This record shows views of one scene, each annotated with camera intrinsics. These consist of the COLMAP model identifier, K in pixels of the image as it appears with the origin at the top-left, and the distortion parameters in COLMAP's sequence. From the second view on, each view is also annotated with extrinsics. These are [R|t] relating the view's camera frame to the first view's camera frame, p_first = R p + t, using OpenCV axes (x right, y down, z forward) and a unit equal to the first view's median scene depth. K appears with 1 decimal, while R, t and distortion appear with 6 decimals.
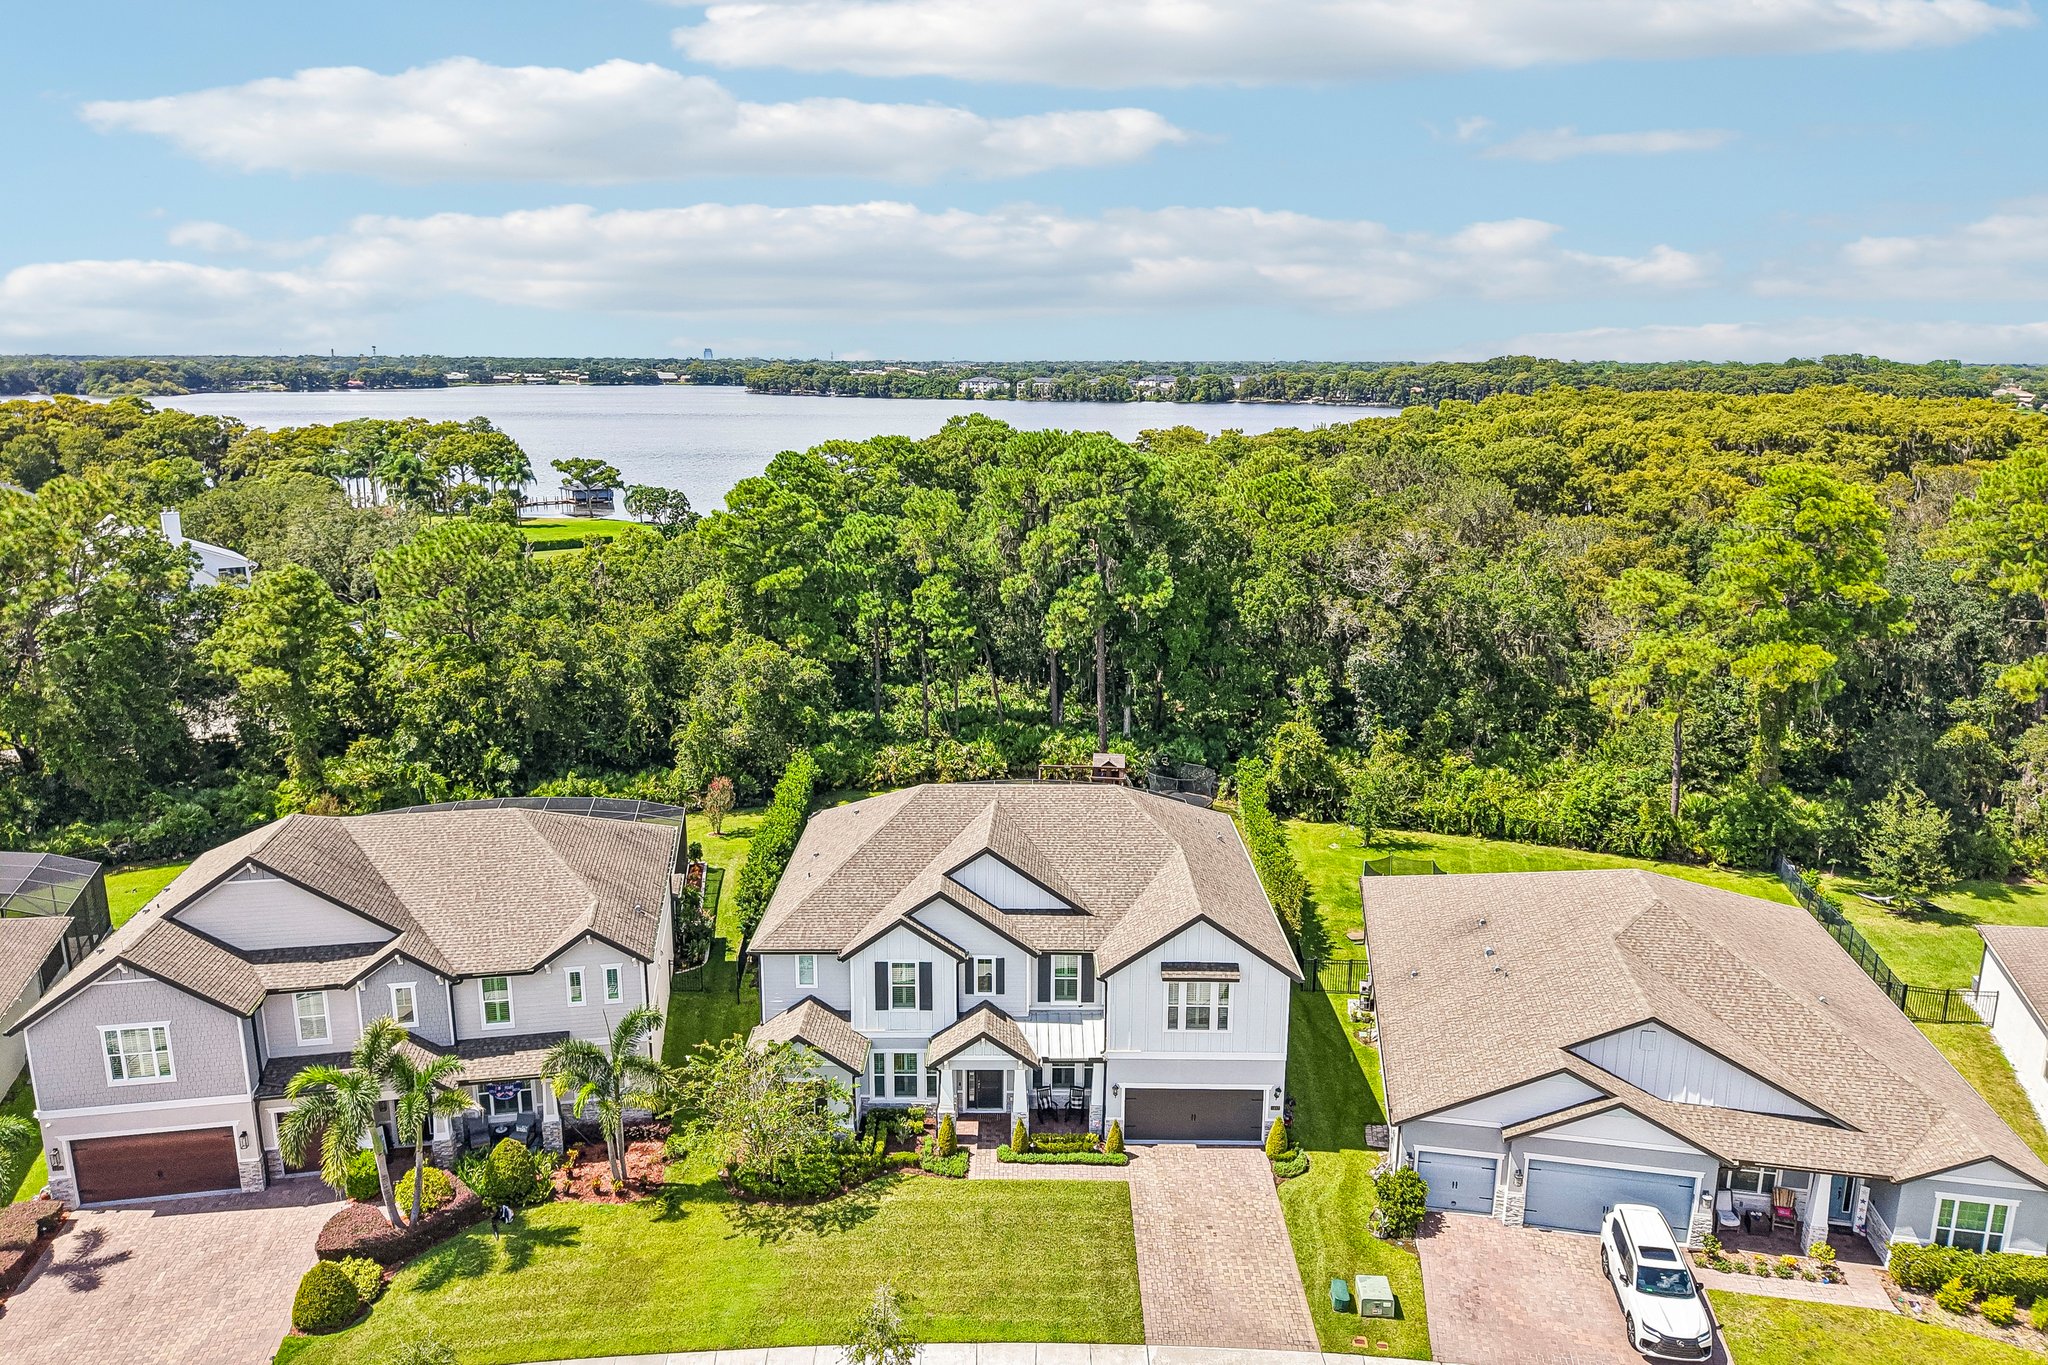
lens RADIAL K [[1368.6, 0, 1014.4], [0, 1368.6, 682.5], [0, 0, 1]] dist [0.032789, -0.030175]
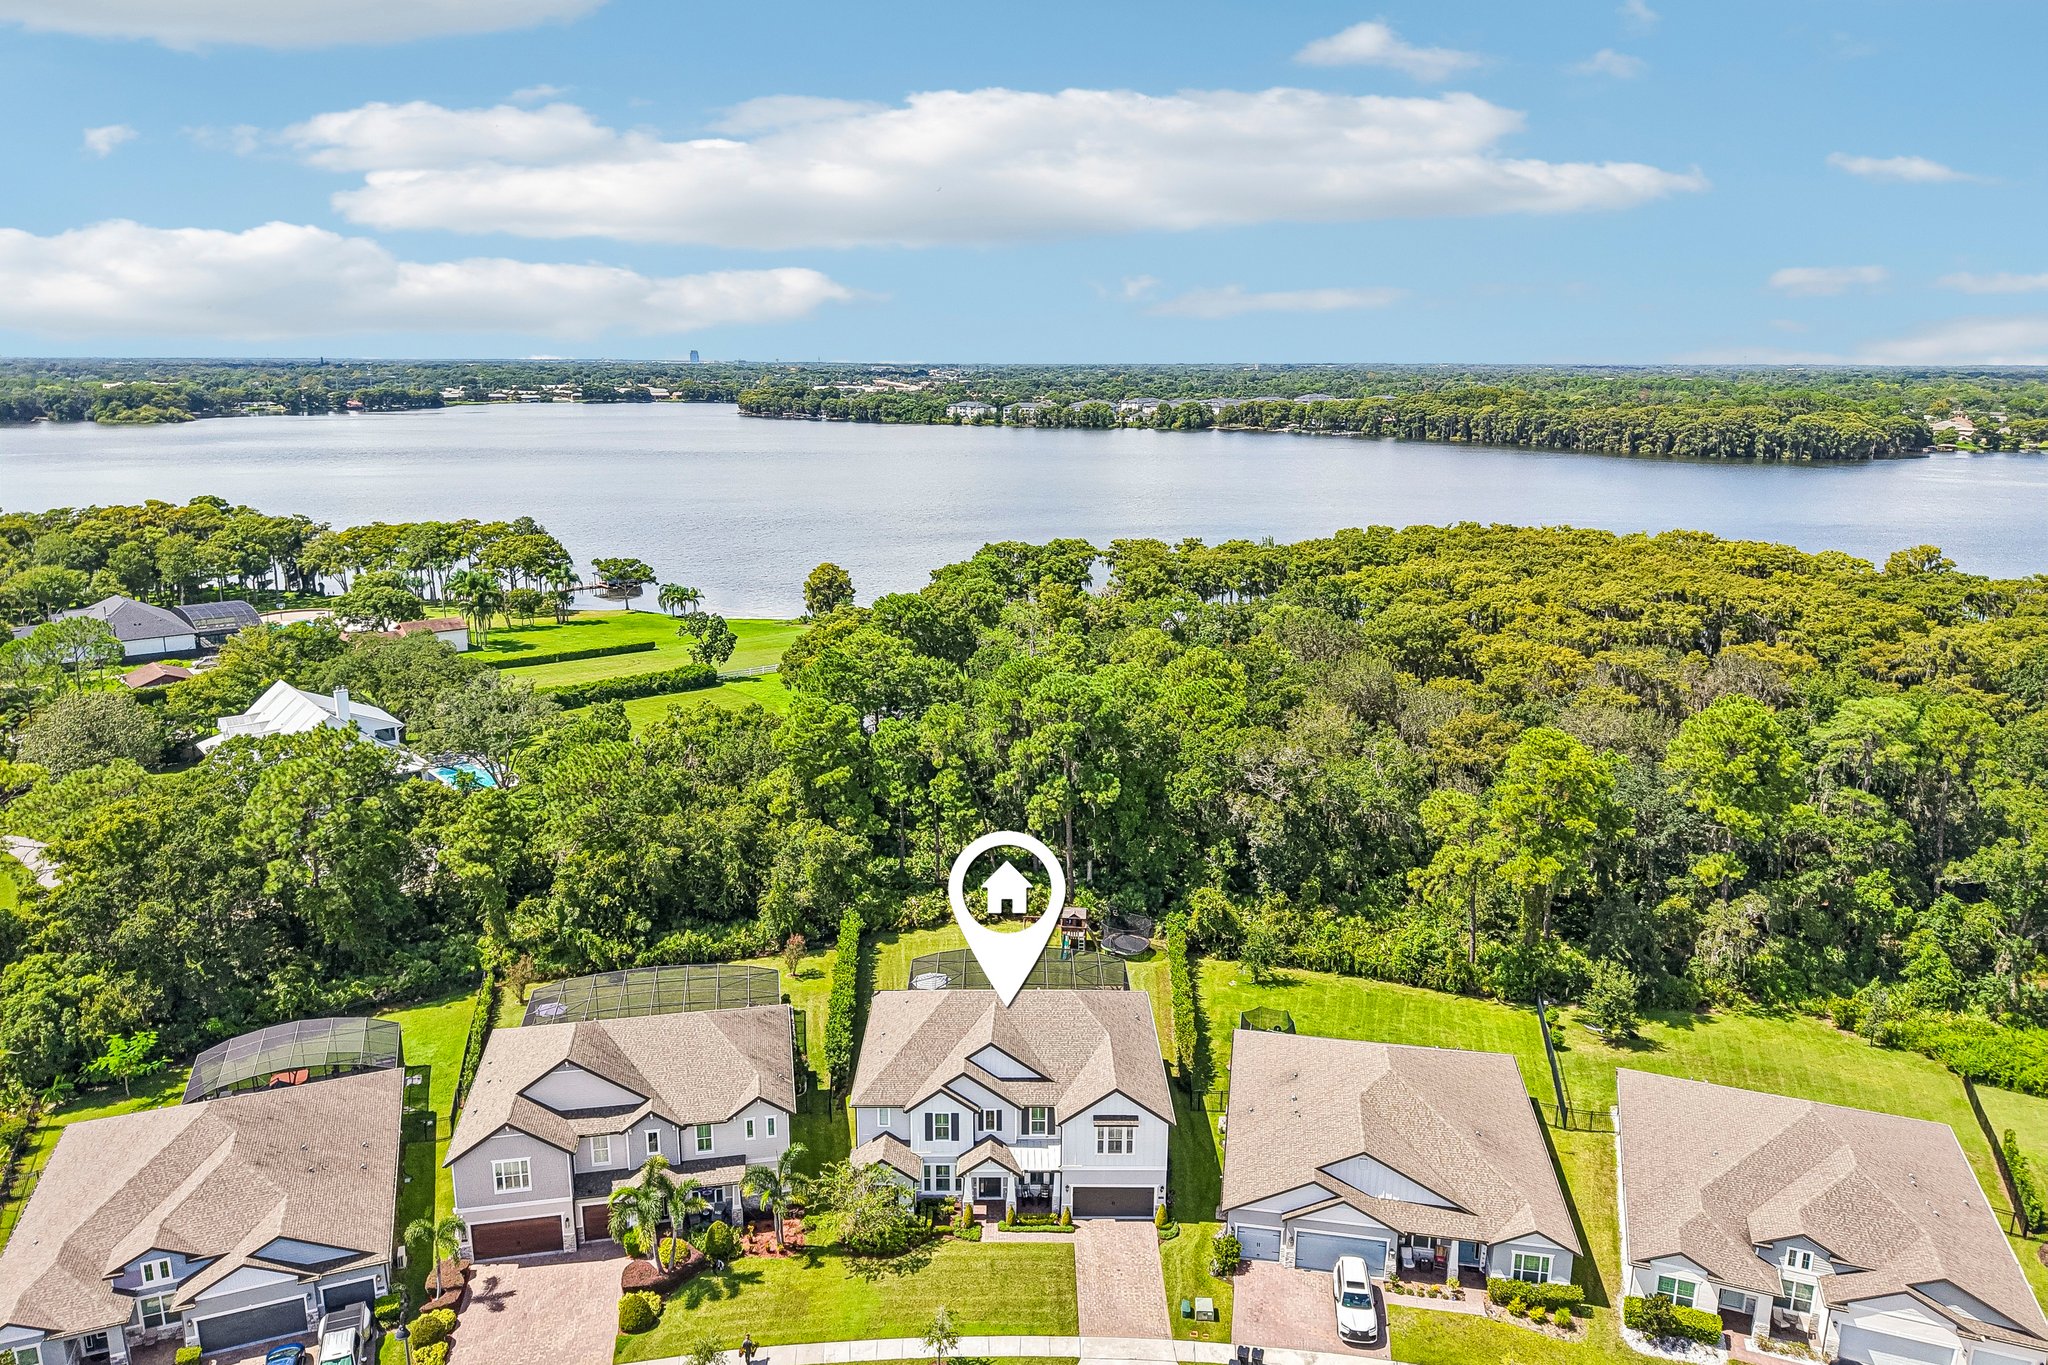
lens RADIAL K [[1368.6, 0, 1014.4], [0, 1368.6, 682.5], [0, 0, 1]] dist [0.032789, -0.030175]
pose [[0.999950, -0.002281, 0.009785, -0.007154], [0.002267, 0.999996, 0.001452, -0.329727], [-0.009788, -0.001430, 0.999951, -0.697286]]
